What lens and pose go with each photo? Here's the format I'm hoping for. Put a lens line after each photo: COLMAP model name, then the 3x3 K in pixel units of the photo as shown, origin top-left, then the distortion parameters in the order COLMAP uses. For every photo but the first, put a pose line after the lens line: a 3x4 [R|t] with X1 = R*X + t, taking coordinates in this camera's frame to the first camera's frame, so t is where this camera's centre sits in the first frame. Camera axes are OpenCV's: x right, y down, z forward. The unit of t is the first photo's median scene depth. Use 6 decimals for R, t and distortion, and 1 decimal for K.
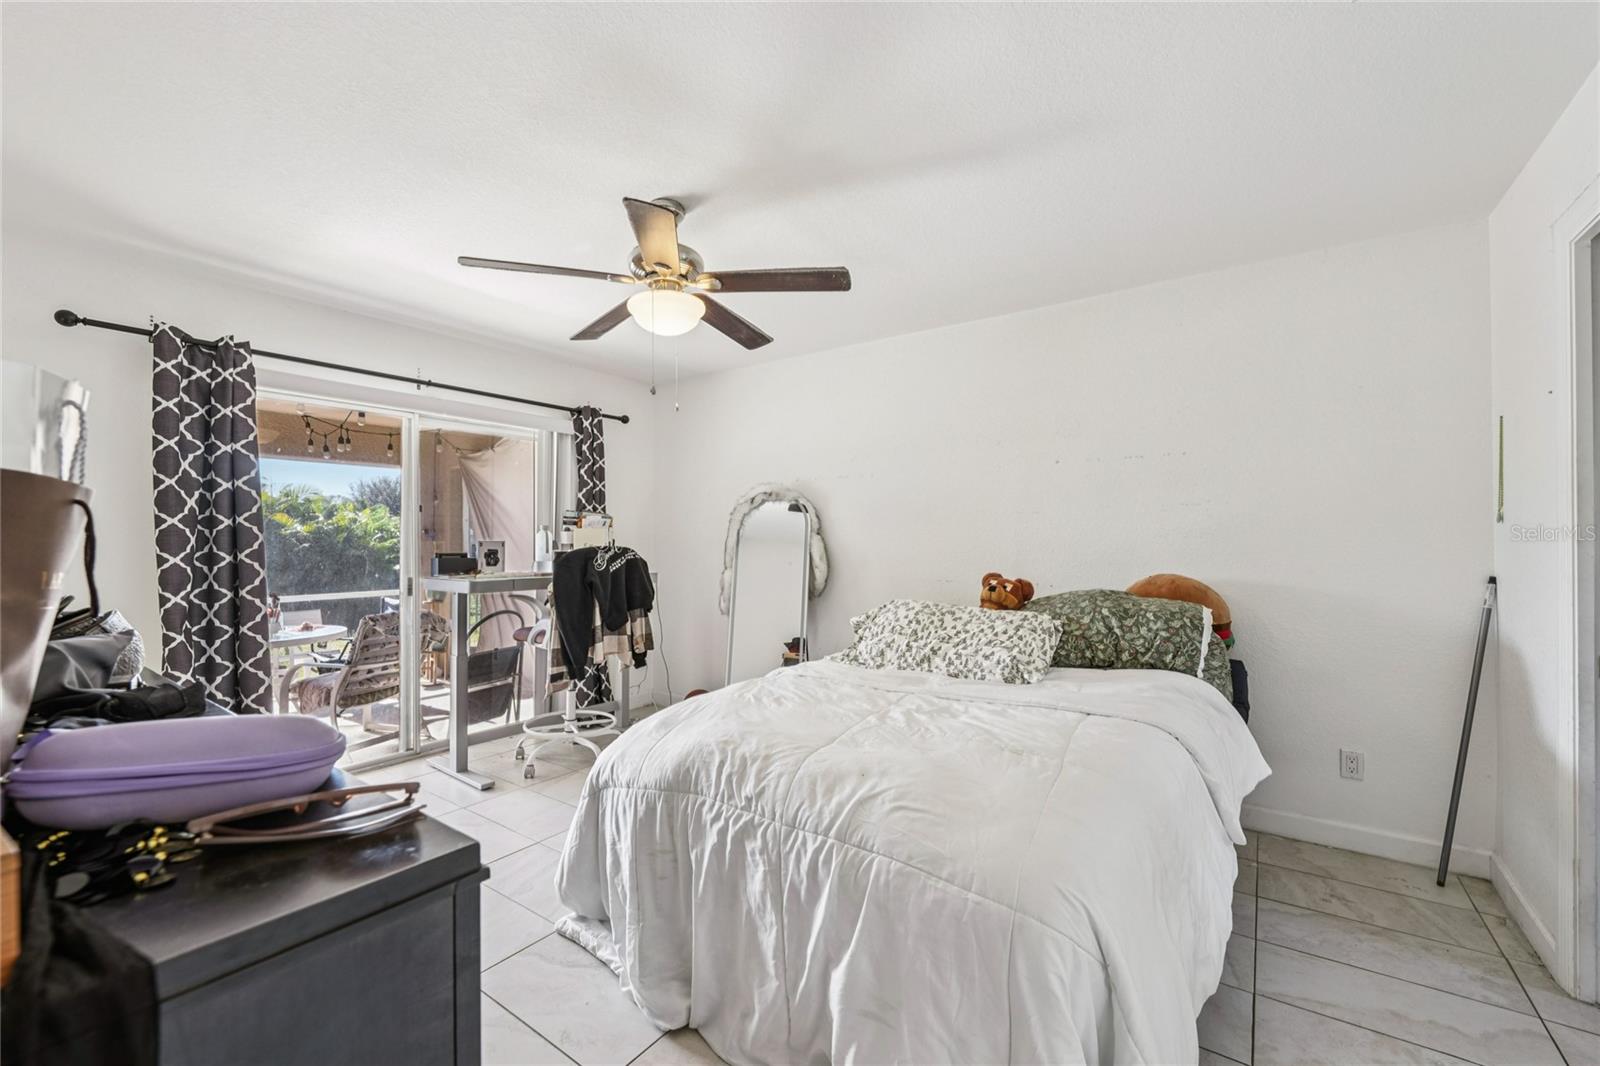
lens RADIAL K [[655.0, 0, 797.2], [0, 655.0, 537.4], [0, 0, 1]] dist [-0.000013, -0.000968]
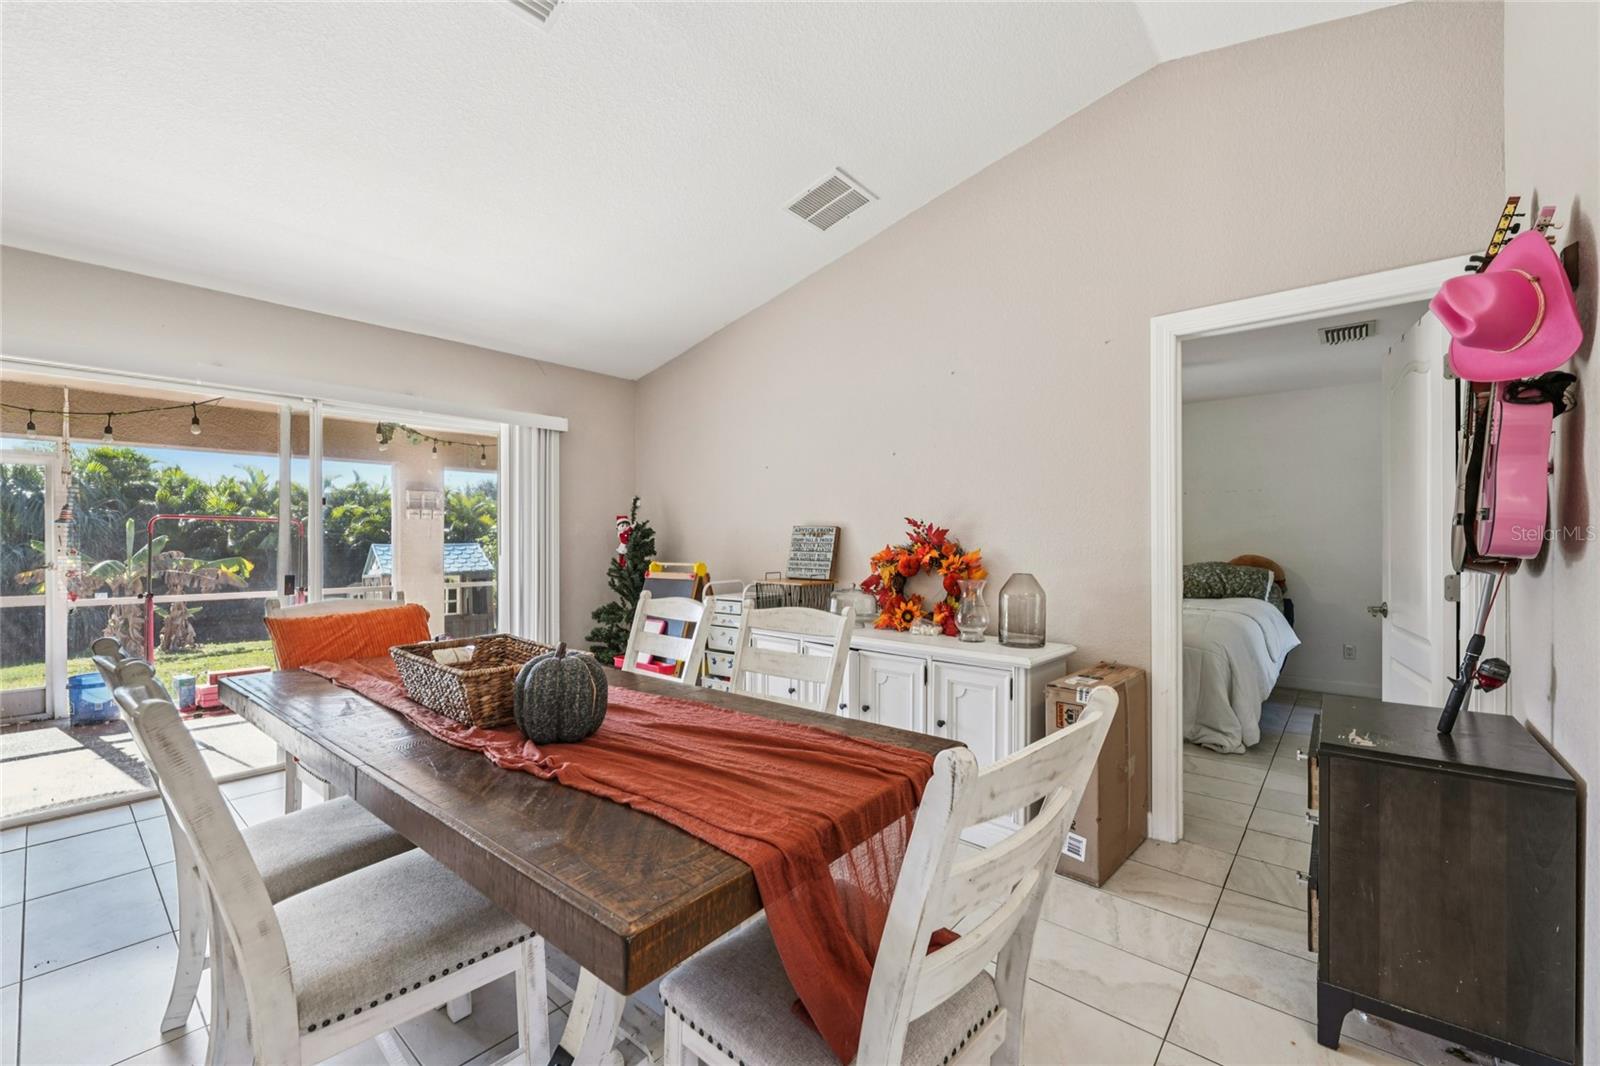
lens RADIAL K [[655.0, 0, 792.9], [0, 655.0, 543.4], [0, 0, 1]] dist [-0.000013, -0.000968]
pose [[0.995554, 0.001764, -0.094173, -0.662778], [-0.000842, 0.999951, 0.009833, 0.006702], [0.094185, -0.009710, 0.995507, -1.167476]]
